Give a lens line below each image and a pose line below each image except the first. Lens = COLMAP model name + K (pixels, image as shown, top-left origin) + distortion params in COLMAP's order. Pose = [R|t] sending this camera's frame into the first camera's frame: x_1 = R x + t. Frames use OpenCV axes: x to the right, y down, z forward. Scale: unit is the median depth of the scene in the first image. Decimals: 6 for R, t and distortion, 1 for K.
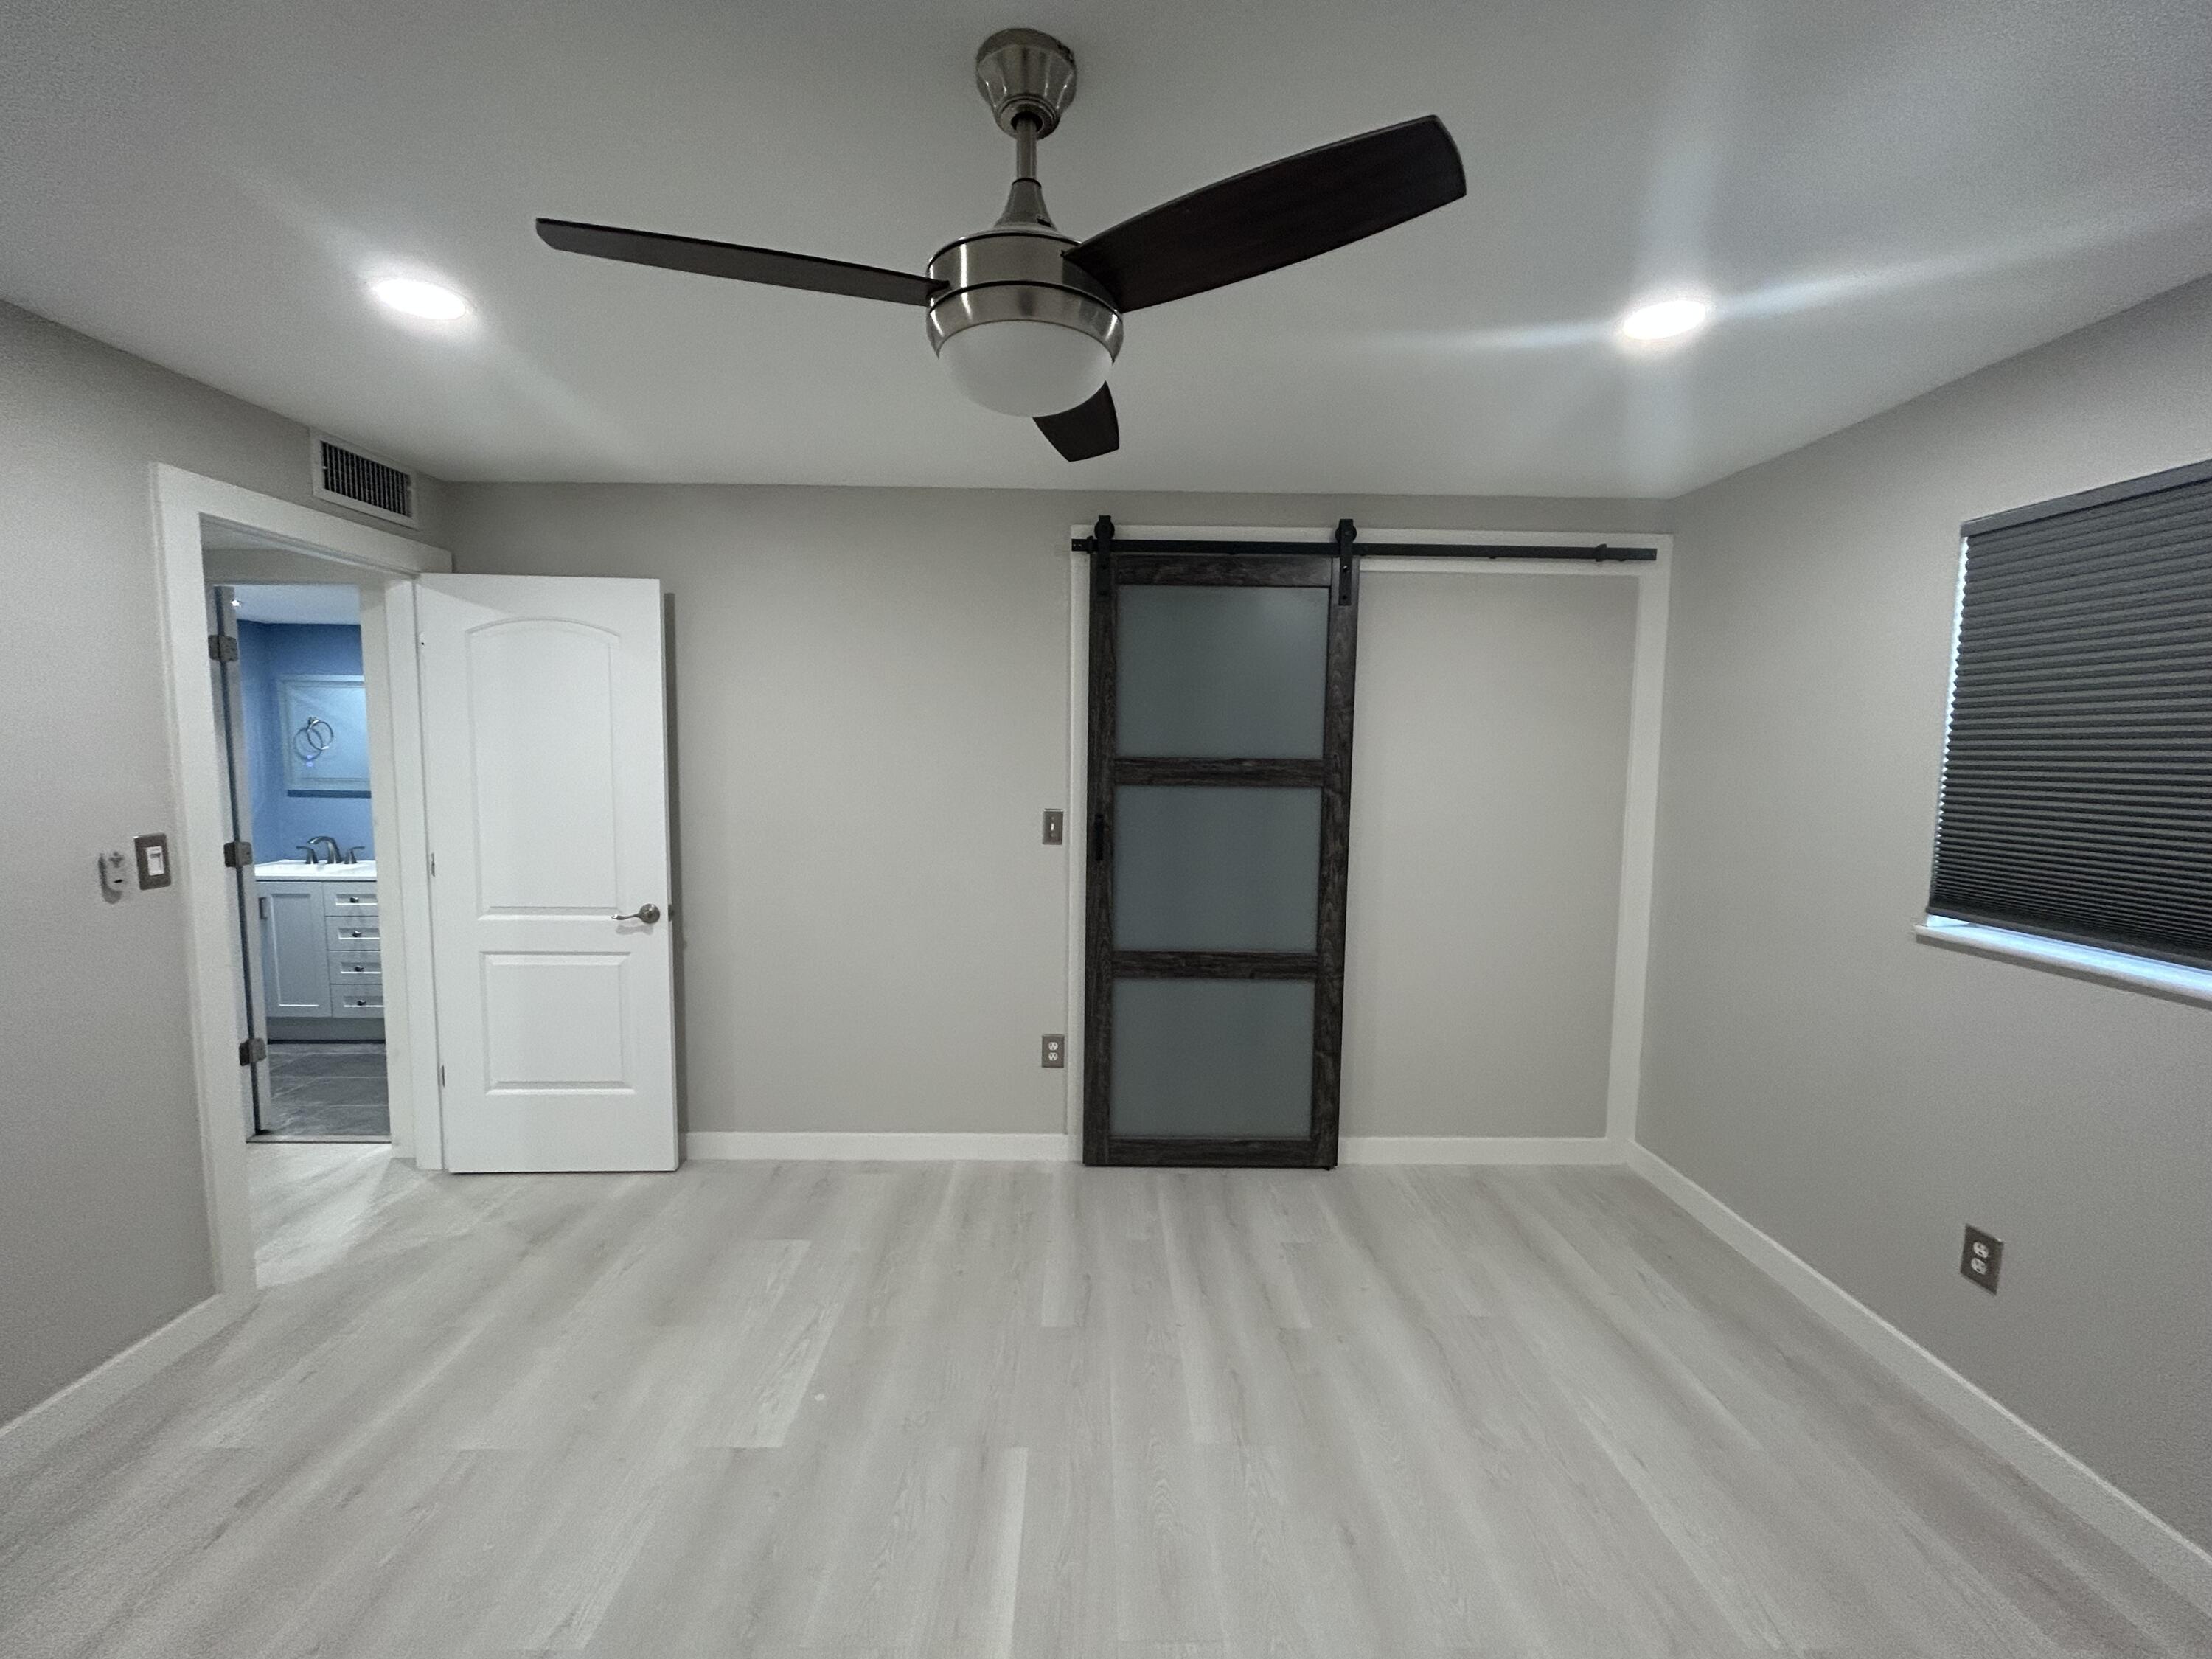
lens RADIAL K [[892.0, 0, 1113.6], [0, 892.0, 838.6], [0, 0, 1]] dist [-0.003708, -0.000057]
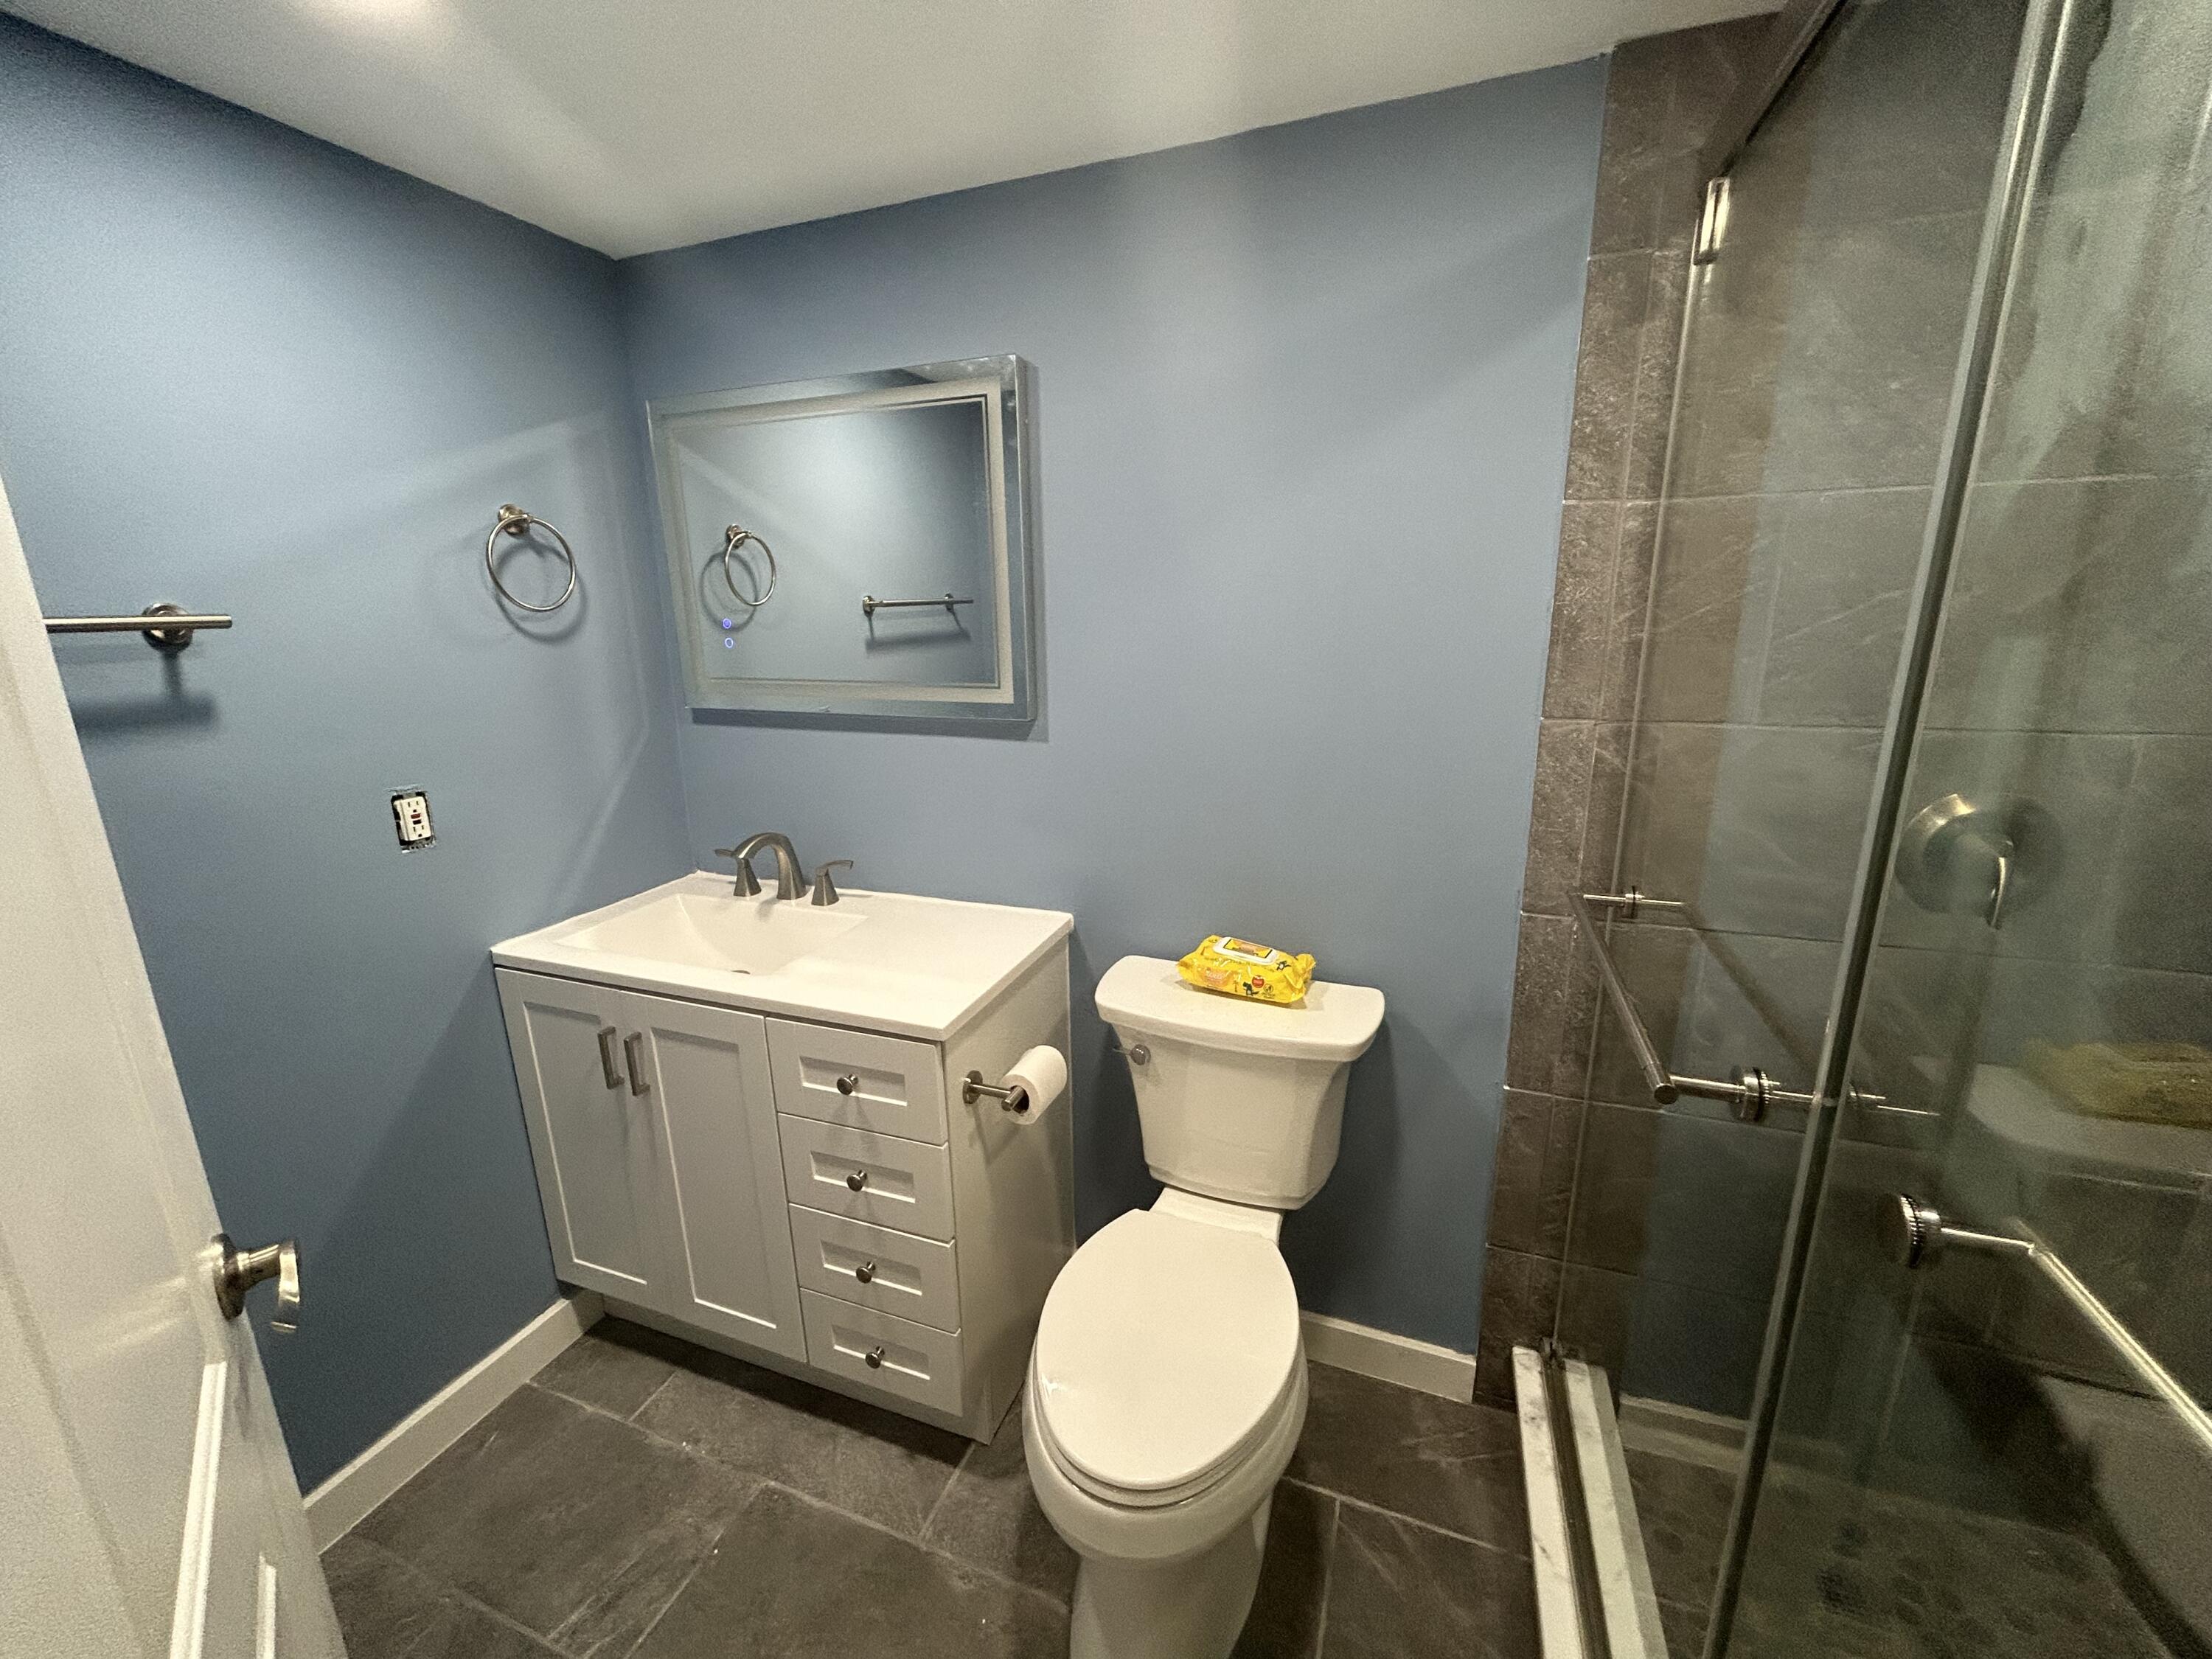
lens RADIAL K [[892.0, 0, 1104.0], [0, 892.0, 835.7], [0, 0, 1]] dist [-0.003708, -0.000057]
pose [[0.920360, 0.053448, -0.387402, -0.593180], [0.007551, 0.988003, 0.154249, -0.059064], [0.390999, -0.144890, 0.908915, 0.692344]]
